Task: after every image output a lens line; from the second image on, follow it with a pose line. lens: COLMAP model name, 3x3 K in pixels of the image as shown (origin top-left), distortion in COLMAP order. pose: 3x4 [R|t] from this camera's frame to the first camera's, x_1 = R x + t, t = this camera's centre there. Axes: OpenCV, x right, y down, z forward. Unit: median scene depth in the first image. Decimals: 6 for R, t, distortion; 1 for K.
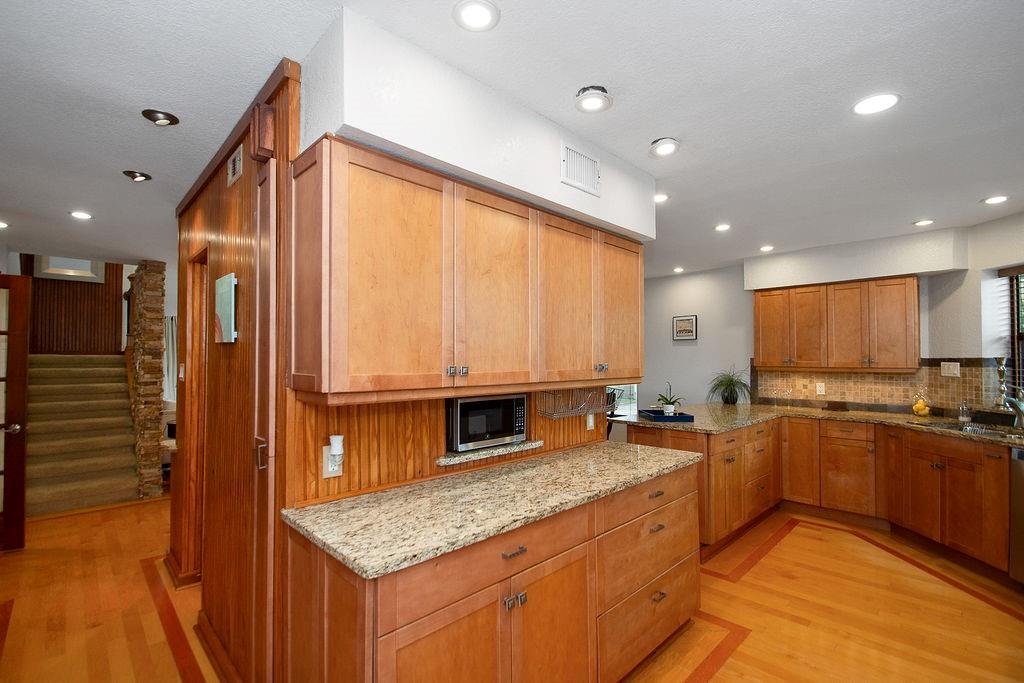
lens RADIAL K [[454.6, 0, 505.5], [0, 454.6, 350.4], [0, 0, 1]] dist [0.002205, -0.012086]
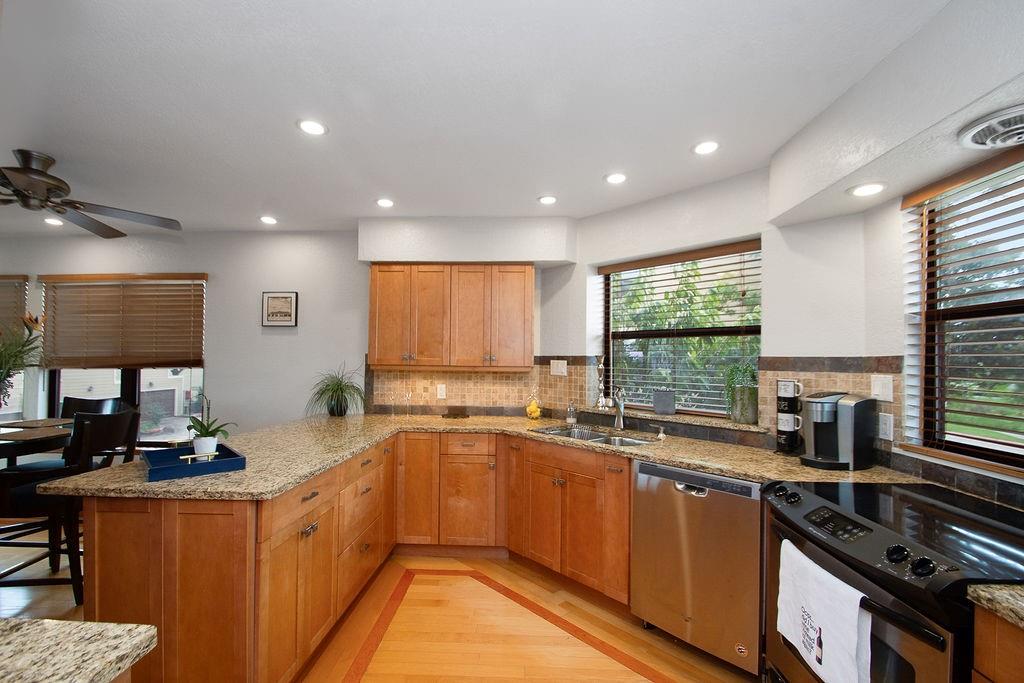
lens RADIAL K [[454.6, 0, 505.5], [0, 454.6, 350.4], [0, 0, 1]] dist [0.002205, -0.012086]
pose [[0.727555, 0.021437, 0.685715, 0.241539], [-0.023377, 0.999706, -0.006449, 0.013765], [-0.685651, -0.011338, 0.727842, 0.366604]]
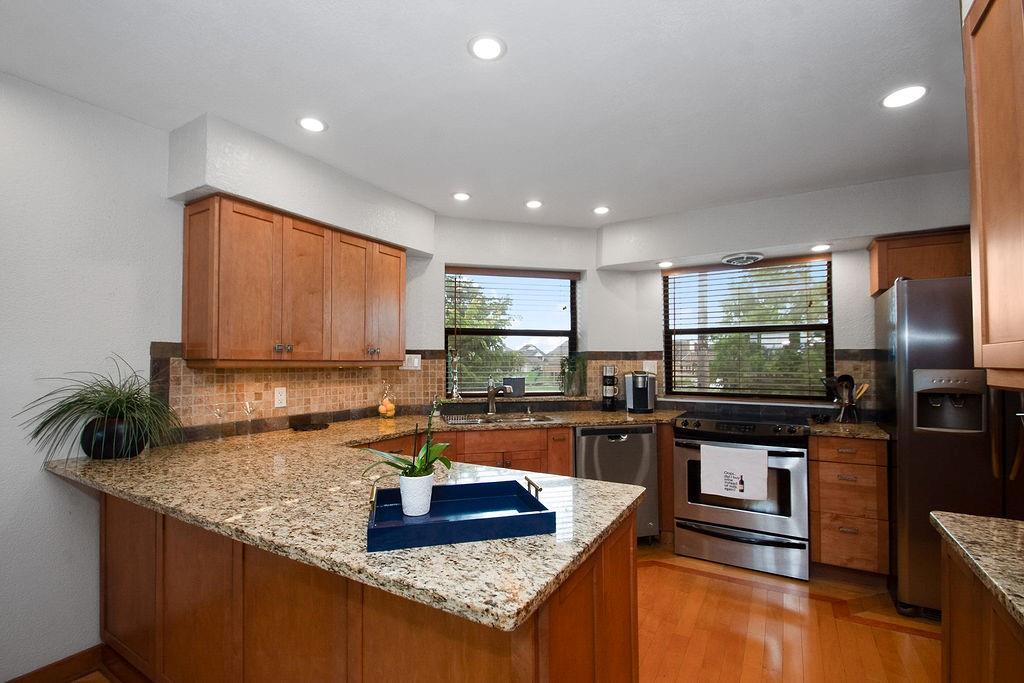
lens RADIAL K [[446.5, 0, 513.8], [0, 446.5, 361.2], [0, 0, 1]] dist [-0.000527, -0.000106]
pose [[-0.274242, 0.004781, 0.961649, 0.058468], [-0.016688, 0.999813, -0.009730, 0.043614], [-0.961516, -0.018716, -0.274111, 1.003096]]
